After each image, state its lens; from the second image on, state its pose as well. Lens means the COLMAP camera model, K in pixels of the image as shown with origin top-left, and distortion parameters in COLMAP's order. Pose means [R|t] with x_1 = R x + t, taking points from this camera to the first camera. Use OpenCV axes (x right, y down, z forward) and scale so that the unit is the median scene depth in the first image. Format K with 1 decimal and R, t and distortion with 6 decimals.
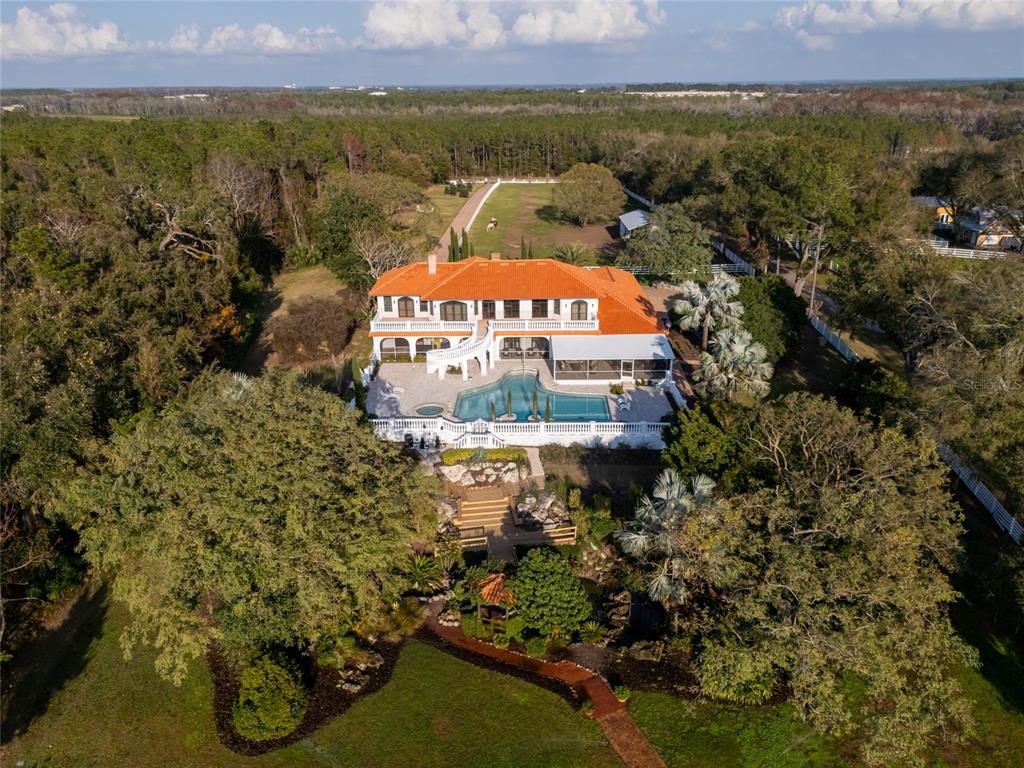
lens RADIAL K [[800.9, 0, 512.0], [0, 800.9, 384.0], [0, 0, 1]] dist [0.116368, -0.160608]
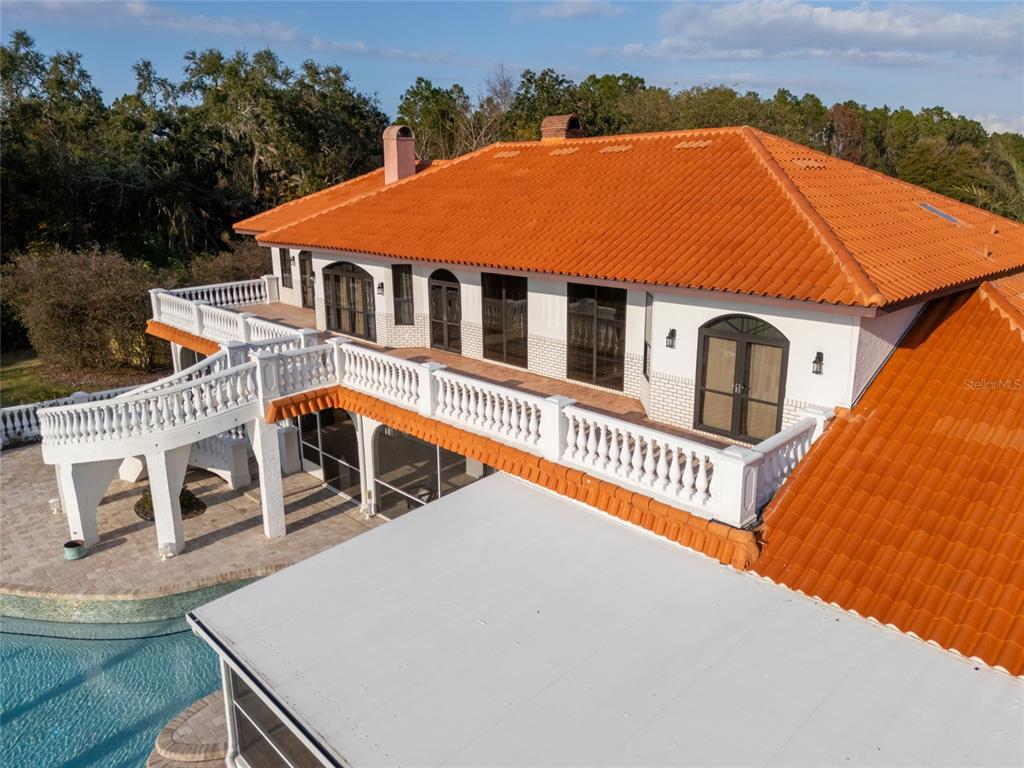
lens RADIAL K [[767.4, 0, 512.0], [0, 767.4, 384.0], [0, 0, 1]] dist [0.044556, -0.001763]
pose [[0.682279, 0.192647, -0.705254, 0.168772], [-0.264681, 0.964308, 0.007352, -0.080949], [0.681498, 0.181651, 0.708917, 0.870988]]
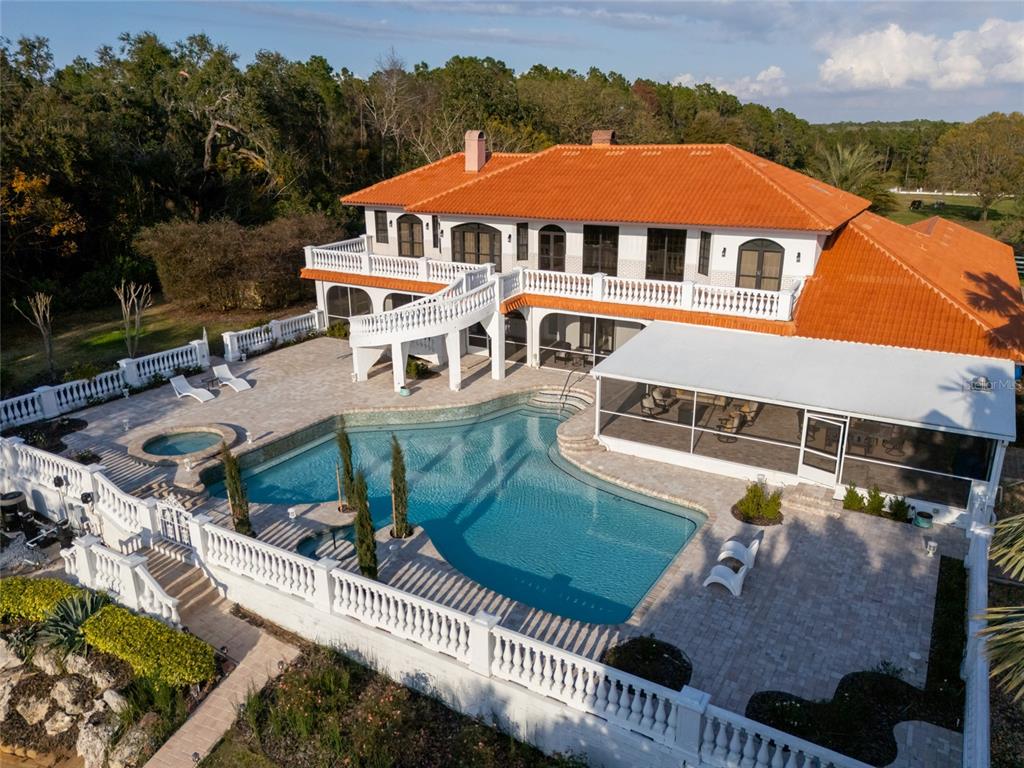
lens RADIAL K [[764.6, 0, 512.0], [0, 764.6, 384.0], [0, 0, 1]] dist [0.071688, -0.055399]
pose [[0.860942, 0.162176, -0.482159, 0.169110], [-0.186109, 0.982527, -0.001840, -0.018035], [0.473436, 0.091318, 0.876082, 0.653138]]
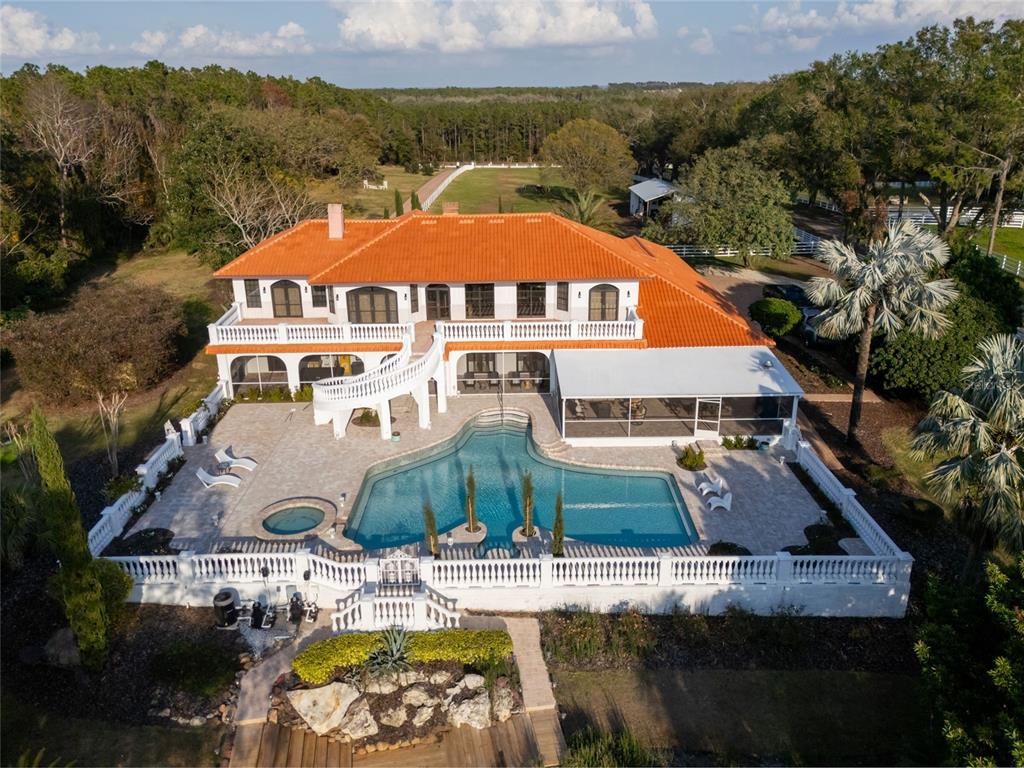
lens RADIAL K [[806.8, 0, 508.0], [0, 806.8, 362.0], [0, 0, 1]] dist [0.064645, -0.003850]
pose [[0.999779, -0.005666, 0.020231, 0.007747], [0.006432, 0.999257, -0.038014, -0.032161], [-0.020001, 0.038135, 0.999072, 0.464878]]
